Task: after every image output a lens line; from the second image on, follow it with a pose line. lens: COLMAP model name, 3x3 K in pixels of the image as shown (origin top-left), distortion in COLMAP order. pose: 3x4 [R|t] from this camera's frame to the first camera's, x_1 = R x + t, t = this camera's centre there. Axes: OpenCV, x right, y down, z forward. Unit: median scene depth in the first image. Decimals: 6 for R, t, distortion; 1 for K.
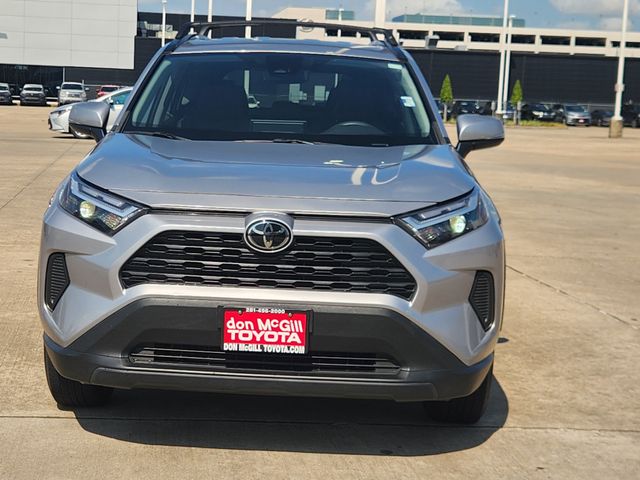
lens RADIAL K [[1304.5, 0, 321.1], [0, 1304.5, 237.8], [0, 0, 1]] dist [0.045952, 0.000000]
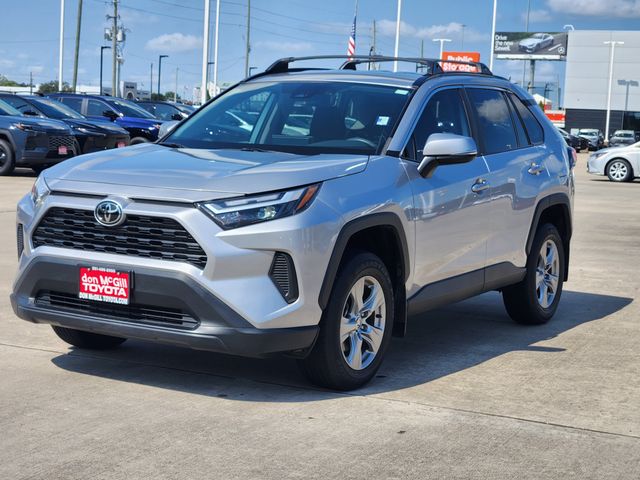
lens RADIAL K [[1304.5, 0, 319.4], [0, 1304.5, 241.9], [0, 0, 1]] dist [0.045952, 0.000000]
pose [[0.880811, 0.048827, -0.470944, 0.762717], [-0.064847, 0.997736, -0.017839, 0.036839], [0.469007, 0.046252, 0.881983, -0.063220]]
